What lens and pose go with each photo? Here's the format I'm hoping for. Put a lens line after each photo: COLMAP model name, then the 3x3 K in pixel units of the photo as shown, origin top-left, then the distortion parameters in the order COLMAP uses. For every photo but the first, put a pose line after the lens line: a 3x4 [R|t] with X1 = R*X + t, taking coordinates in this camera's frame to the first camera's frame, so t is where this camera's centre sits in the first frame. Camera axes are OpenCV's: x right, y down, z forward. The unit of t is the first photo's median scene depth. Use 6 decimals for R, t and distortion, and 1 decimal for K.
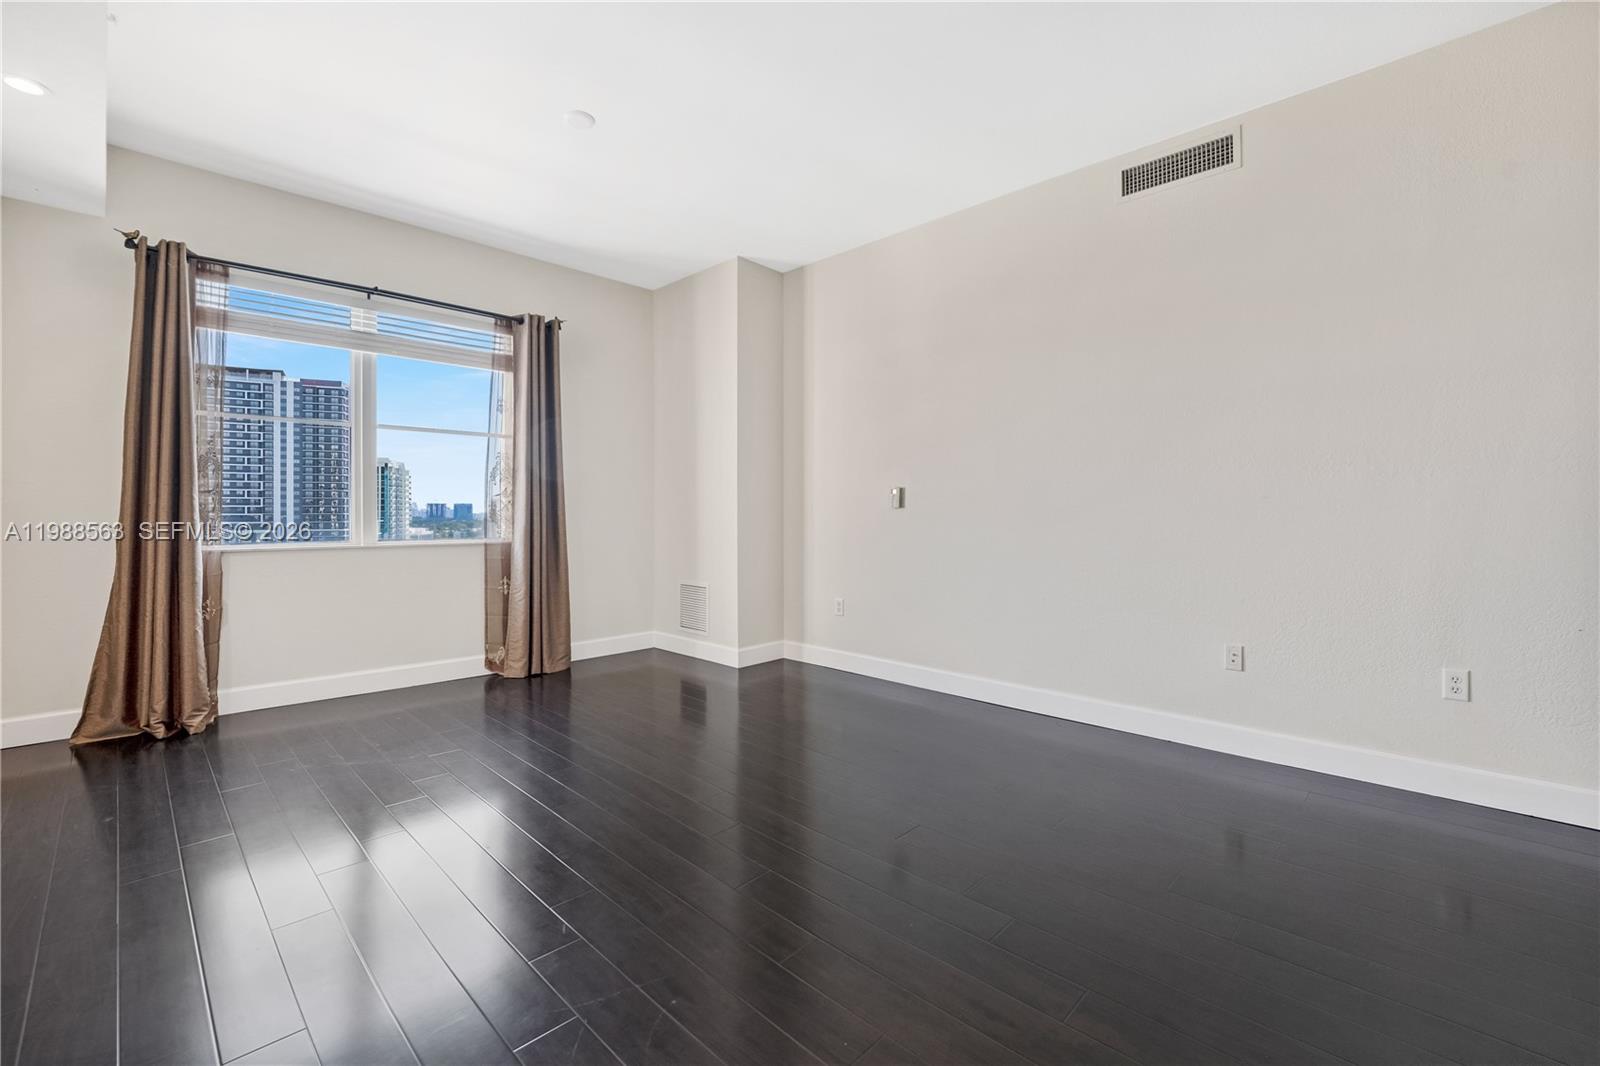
lens RADIAL K [[667.1, 0, 795.9], [0, 667.1, 515.7], [0, 0, 1]] dist [-0.017944, 0.001074]
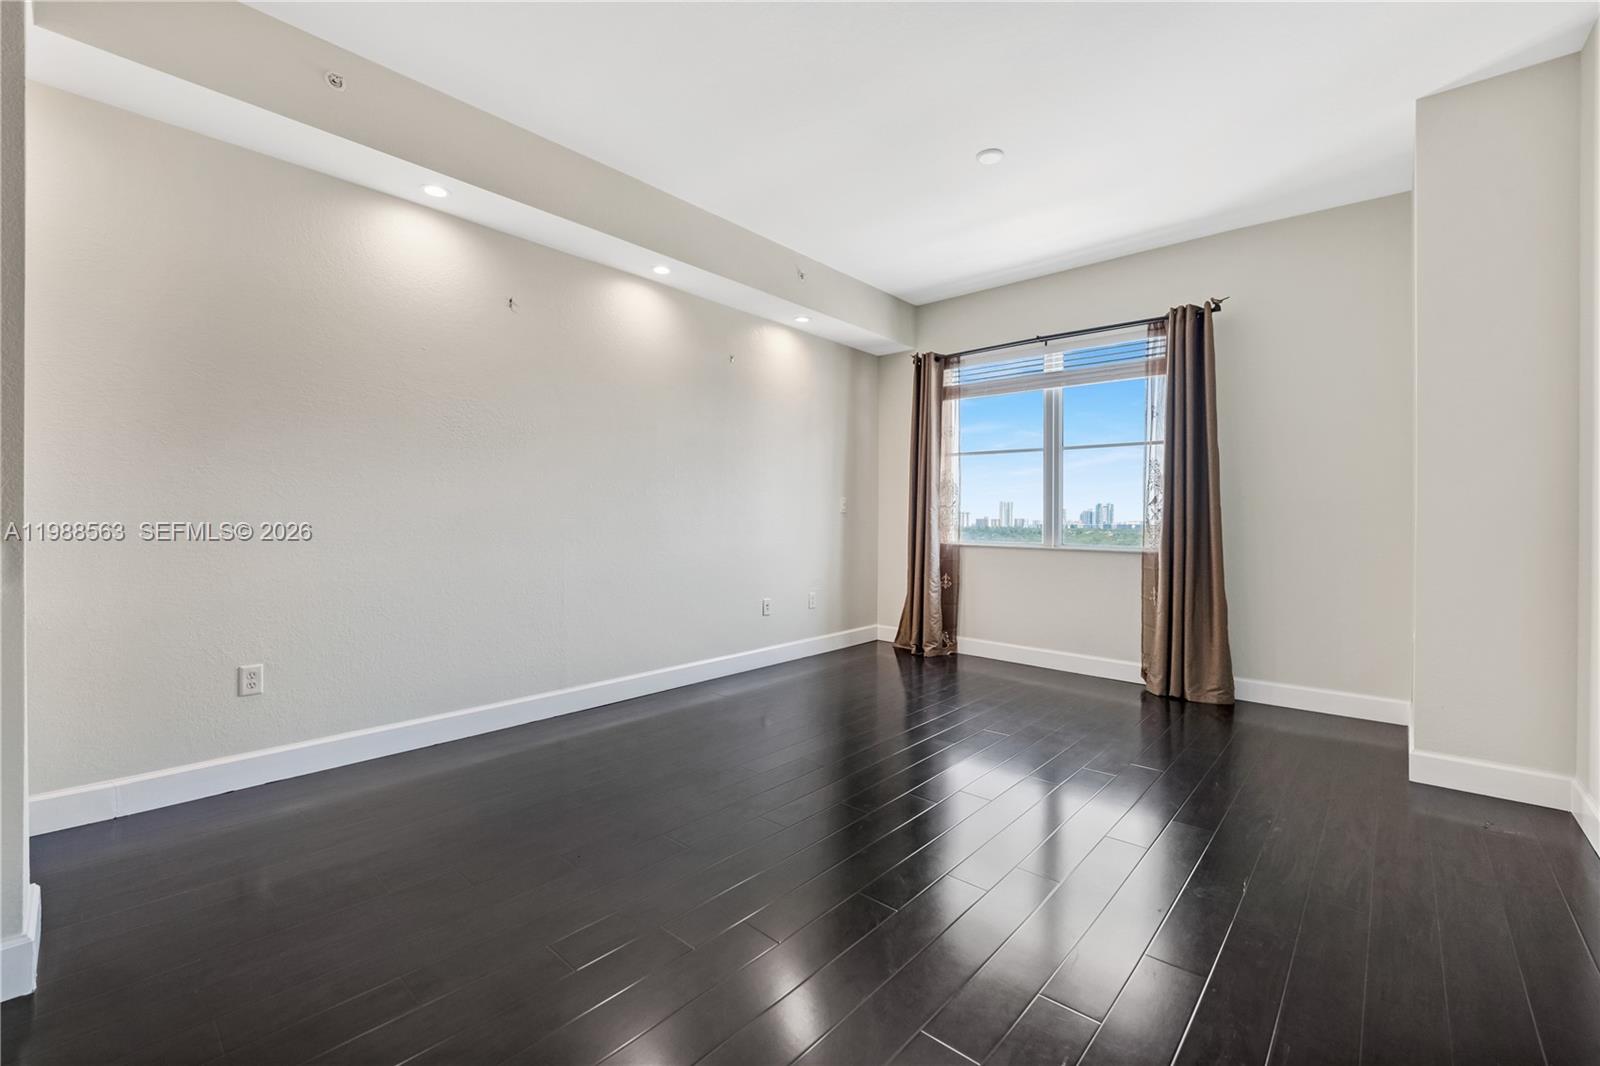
lens RADIAL K [[667.1, 0, 796.8], [0, 667.1, 513.8], [0, 0, 1]] dist [-0.017944, 0.001074]
pose [[0.041692, -0.006218, -0.999111, 0.507411], [-0.016558, 0.999839, -0.006913, 0.000032], [0.998993, 0.016831, 0.041582, 0.441732]]
